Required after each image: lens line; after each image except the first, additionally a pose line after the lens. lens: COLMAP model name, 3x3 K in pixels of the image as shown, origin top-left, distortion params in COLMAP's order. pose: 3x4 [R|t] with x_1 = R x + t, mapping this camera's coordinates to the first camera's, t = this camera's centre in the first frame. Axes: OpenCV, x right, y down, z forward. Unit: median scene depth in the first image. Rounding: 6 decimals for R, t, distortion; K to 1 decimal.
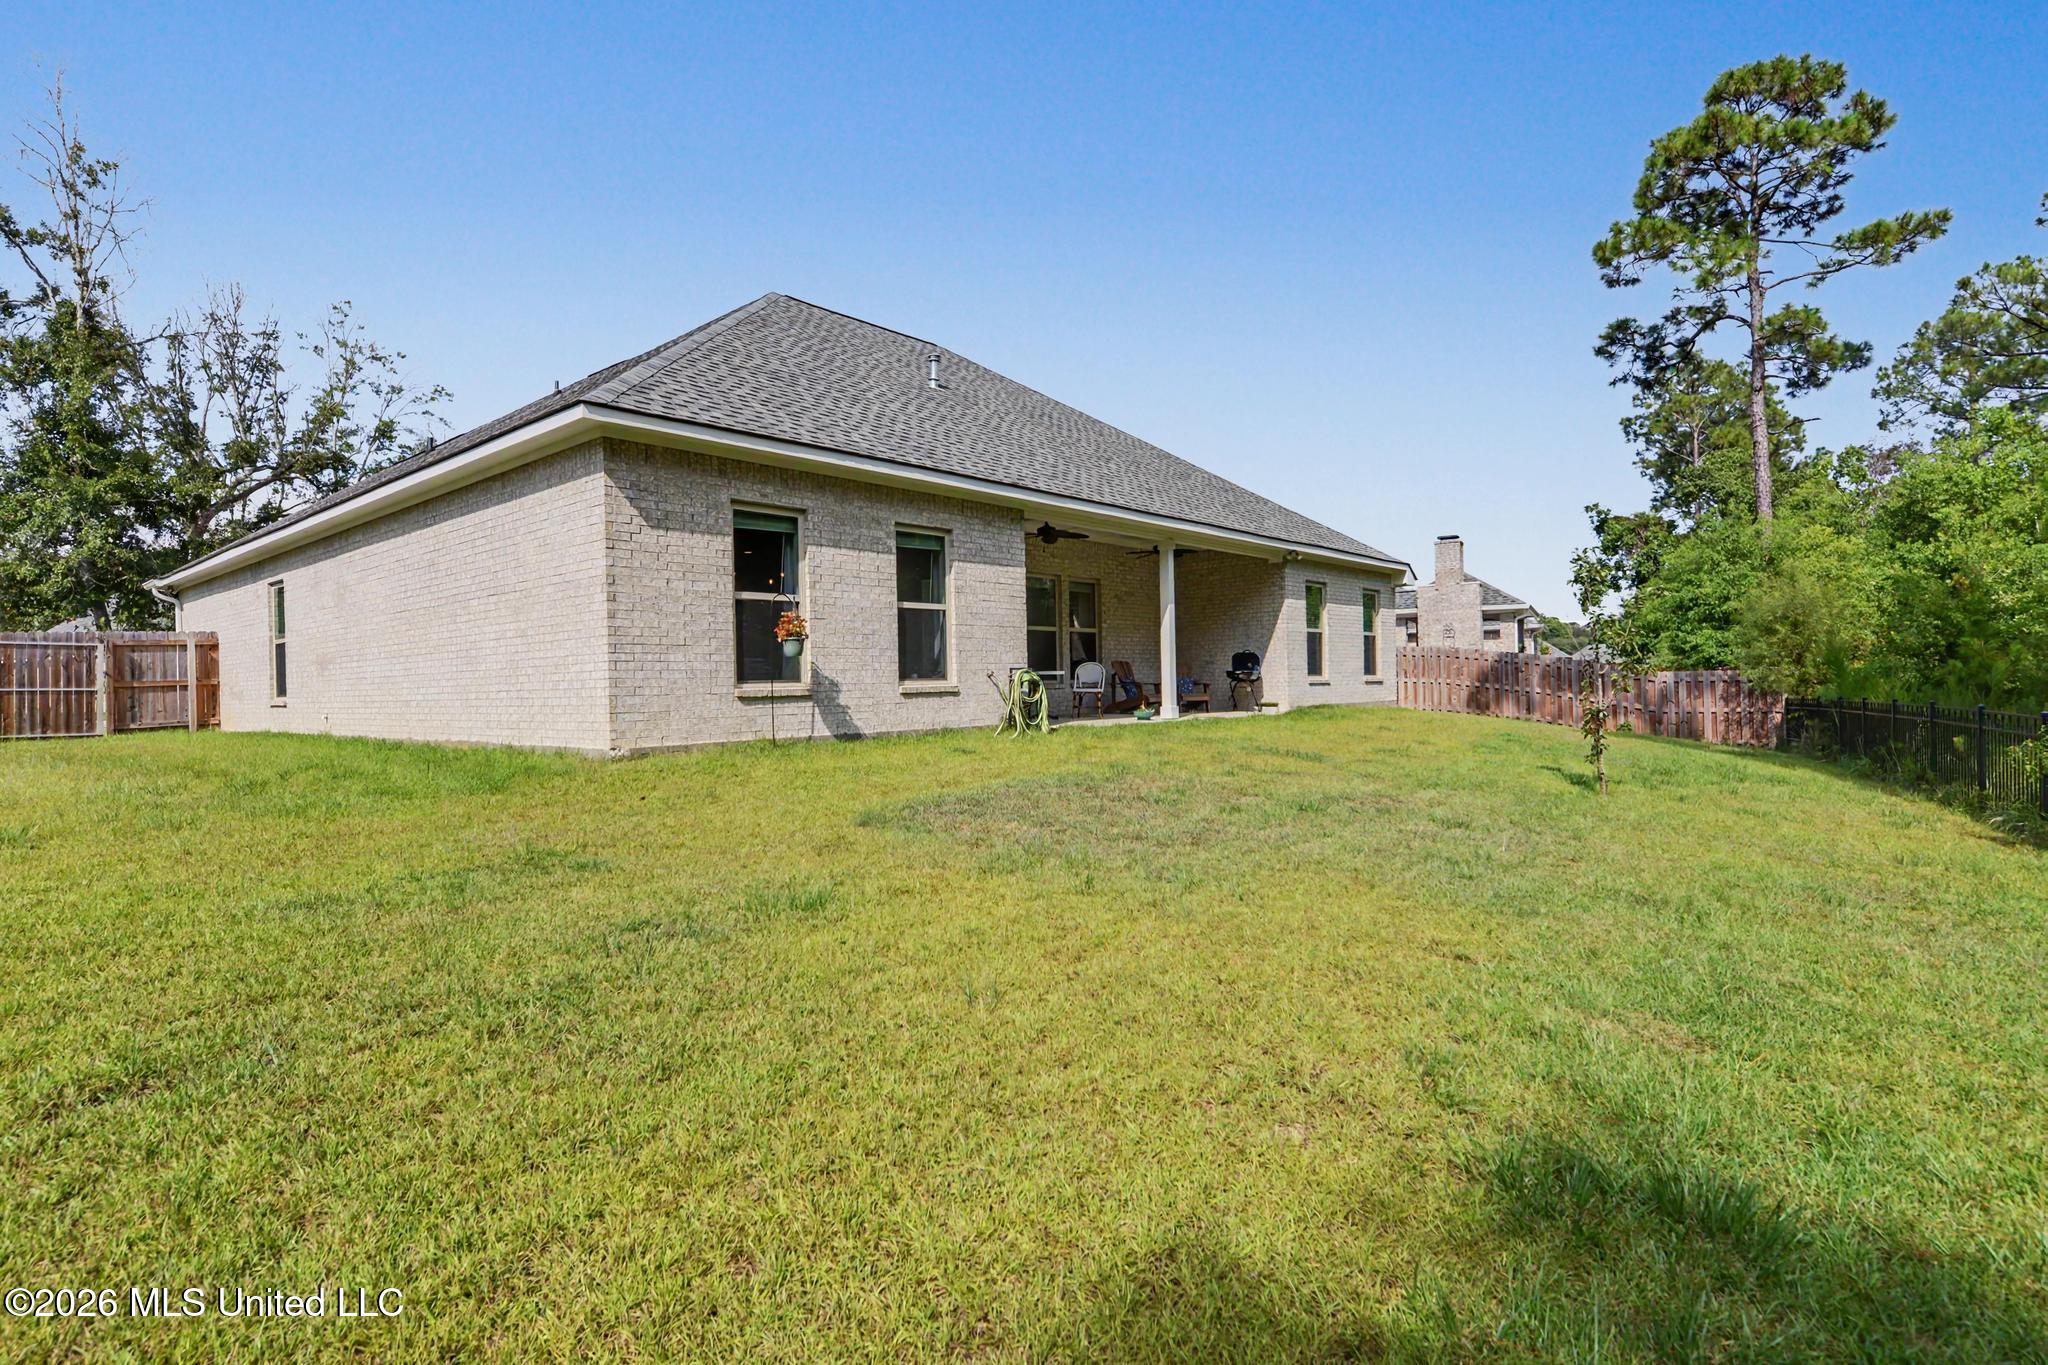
lens RADIAL K [[1056.6, 0, 1023.0], [0, 1056.6, 677.0], [0, 0, 1]] dist [-0.004836, -0.000491]
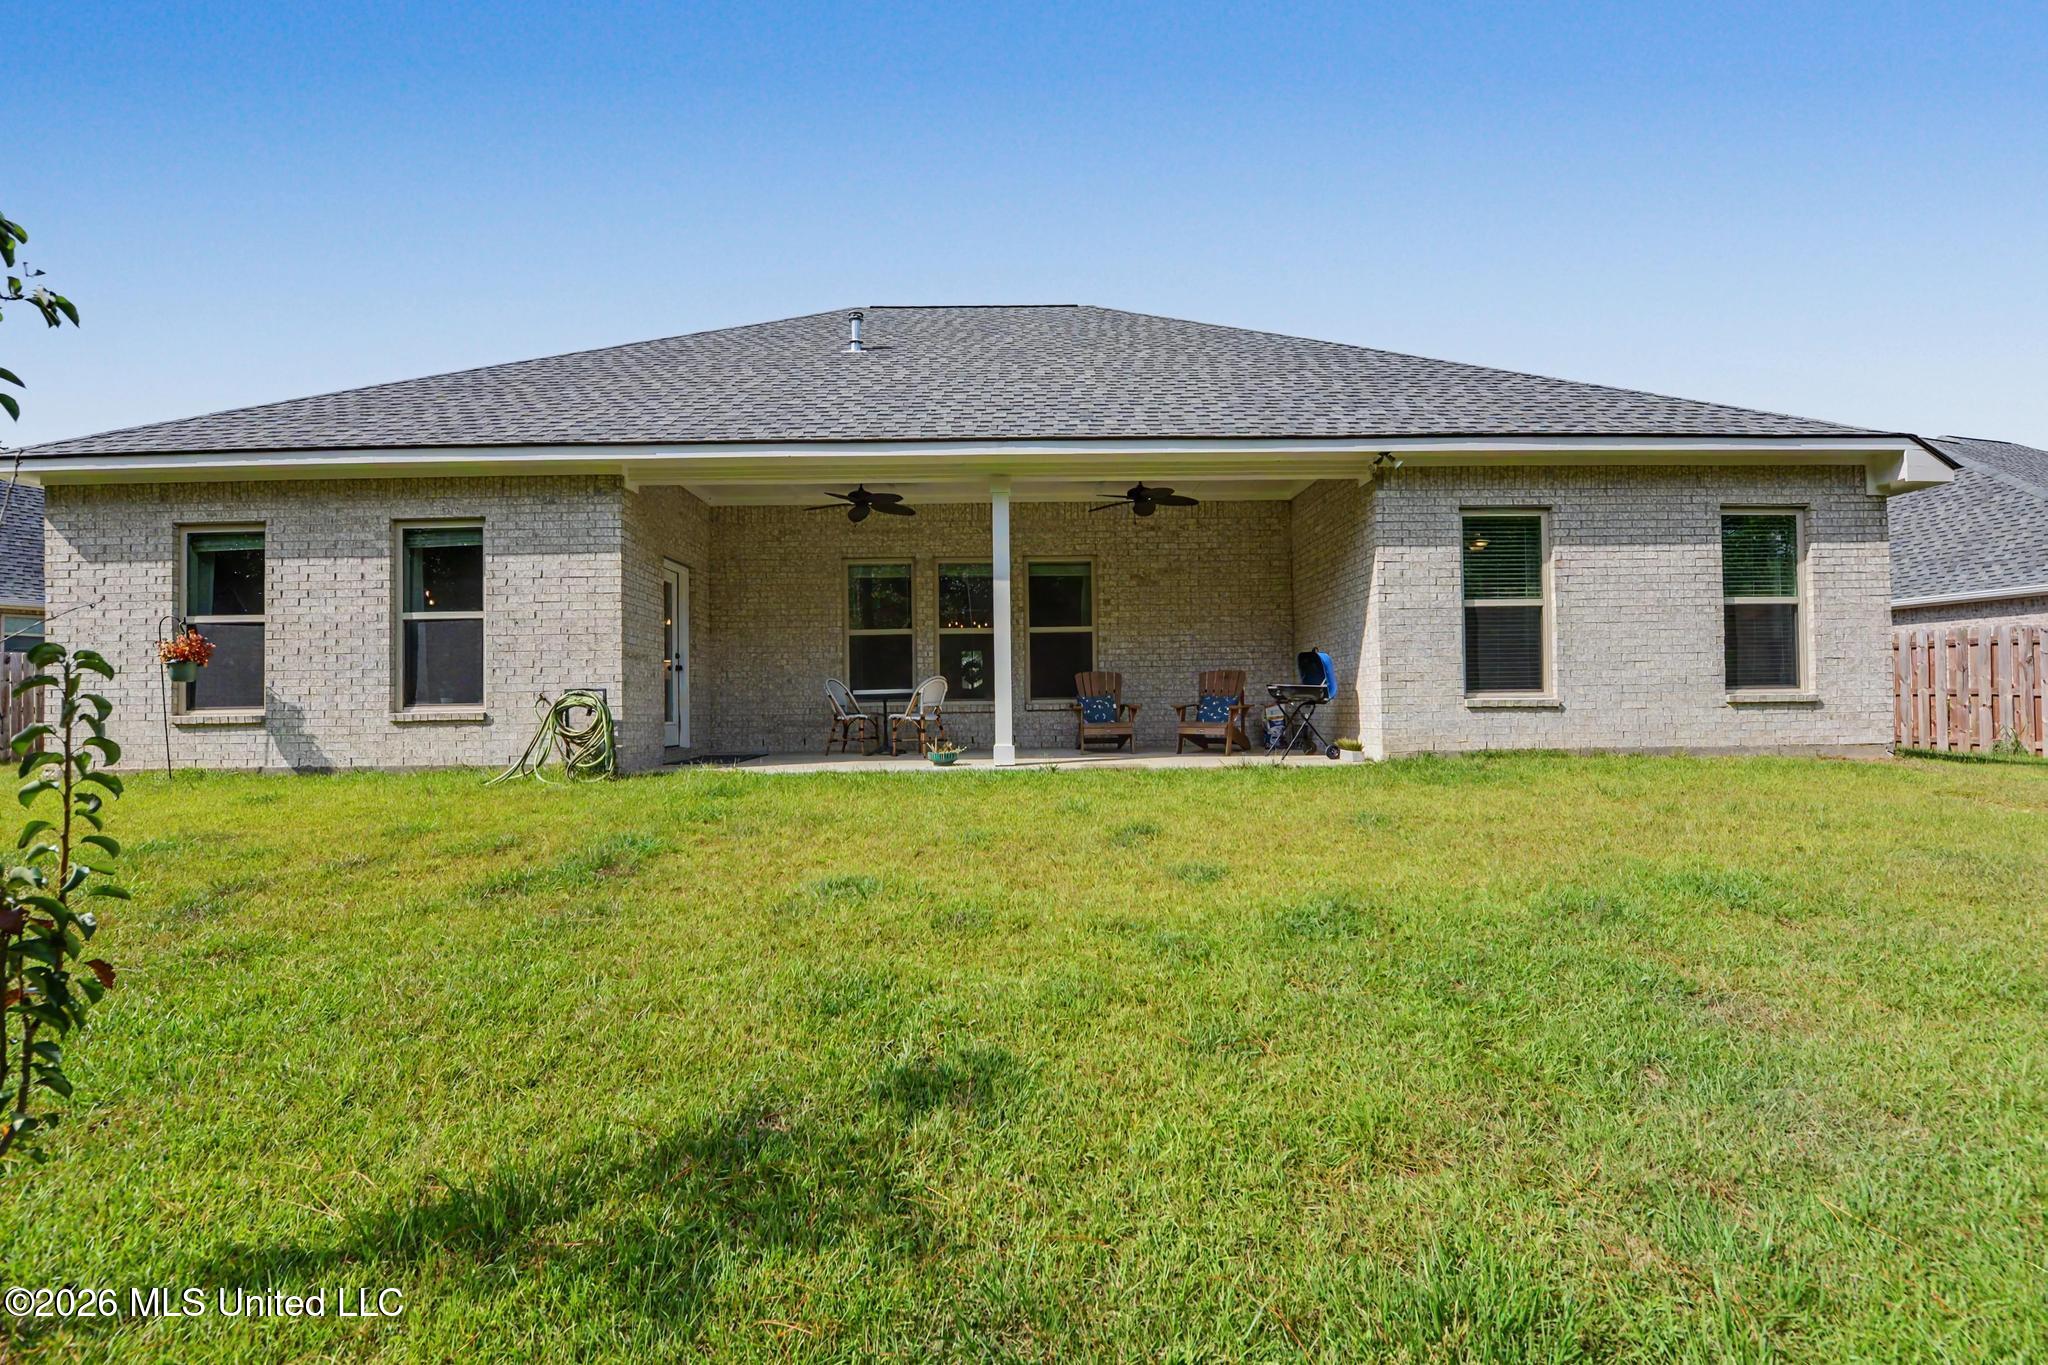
lens RADIAL K [[926.0, 0, 1025.2], [0, 926.0, 695.1], [0, 0, 1]] dist [-0.026589, -0.000530]
pose [[0.659327, 0.002112, -0.751854, 0.471039], [0.006046, 0.999949, 0.008112, -0.005259], [0.751832, -0.009894, 0.659280, 0.554201]]
